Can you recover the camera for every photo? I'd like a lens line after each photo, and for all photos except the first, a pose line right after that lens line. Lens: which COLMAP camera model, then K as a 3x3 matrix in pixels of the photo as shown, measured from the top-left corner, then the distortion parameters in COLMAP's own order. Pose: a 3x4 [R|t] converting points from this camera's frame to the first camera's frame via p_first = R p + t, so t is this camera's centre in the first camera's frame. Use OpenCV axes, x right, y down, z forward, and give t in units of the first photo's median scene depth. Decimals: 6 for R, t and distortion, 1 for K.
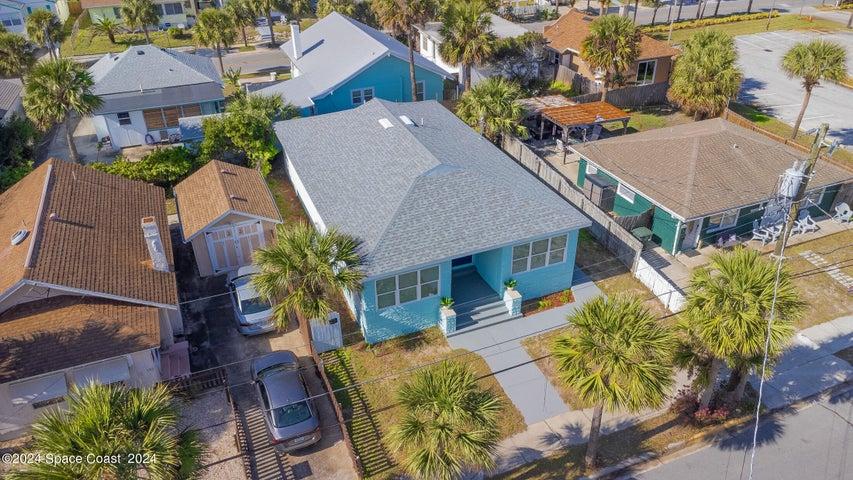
lens RADIAL K [[620.4, 0, 426.5], [0, 620.4, 240.0], [0, 0, 1]] dist [0.044944, 0.000858]
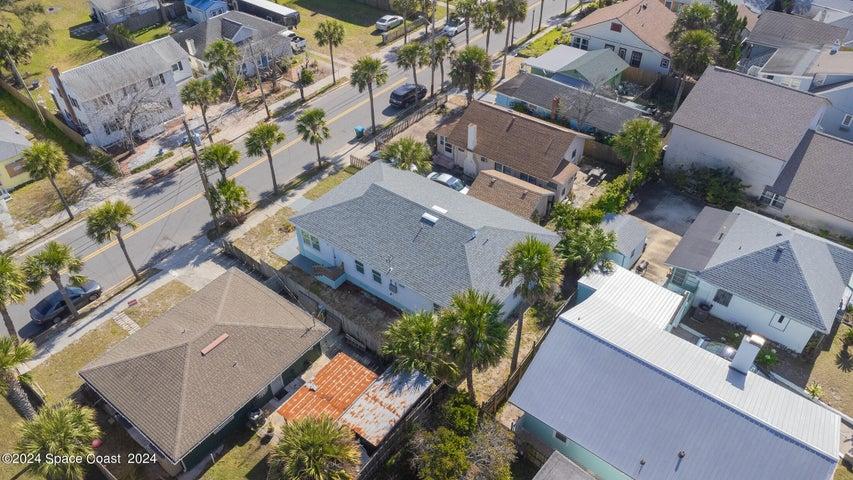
lens RADIAL K [[617.7, 0, 426.5], [0, 617.7, 240.0], [0, 0, 1]] dist [0.005639, 0.001098]
pose [[-0.872172, 0.331220, -0.360012, 0.474342], [-0.236890, 0.357932, 0.903199, -1.388123], [0.428017, 0.873028, -0.233715, 1.358930]]
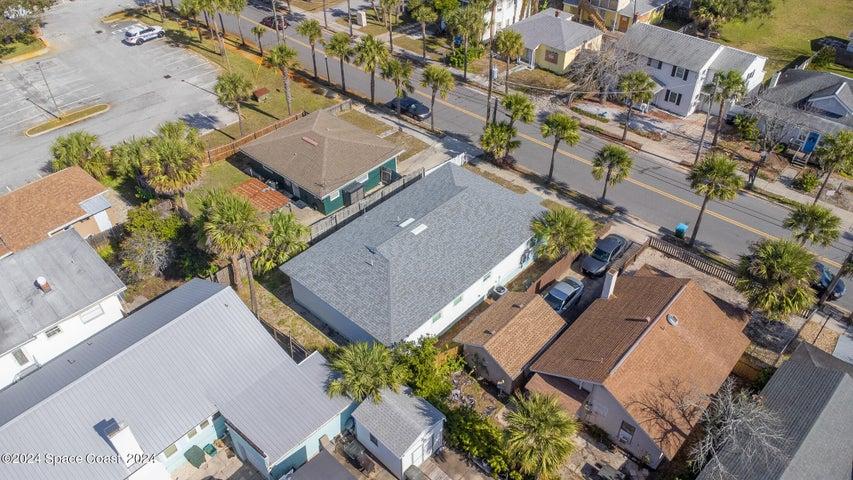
lens RADIAL K [[589.6, 0, 426.5], [0, 589.6, 240.0], [0, 0, 1]] dist [-0.001808, -0.001115]
pose [[-0.418910, -0.577901, 0.700389, -0.937328], [0.488349, 0.506895, 0.710333, -1.033465], [-0.765526, 0.639600, 0.069873, 0.908907]]
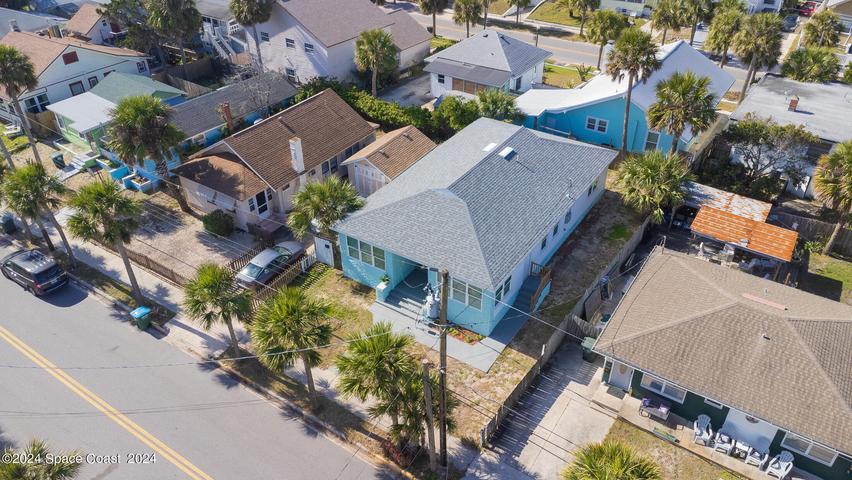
lens RADIAL K [[616.9, 0, 426.0], [0, 616.9, 240.0], [0, 0, 1]] dist [0.005639, 0.001098]
pose [[0.555211, 0.483266, -0.676901, 0.763725], [-0.429767, 0.863491, 0.263974, -0.294259], [0.712068, 0.144348, 0.687112, 0.109123]]
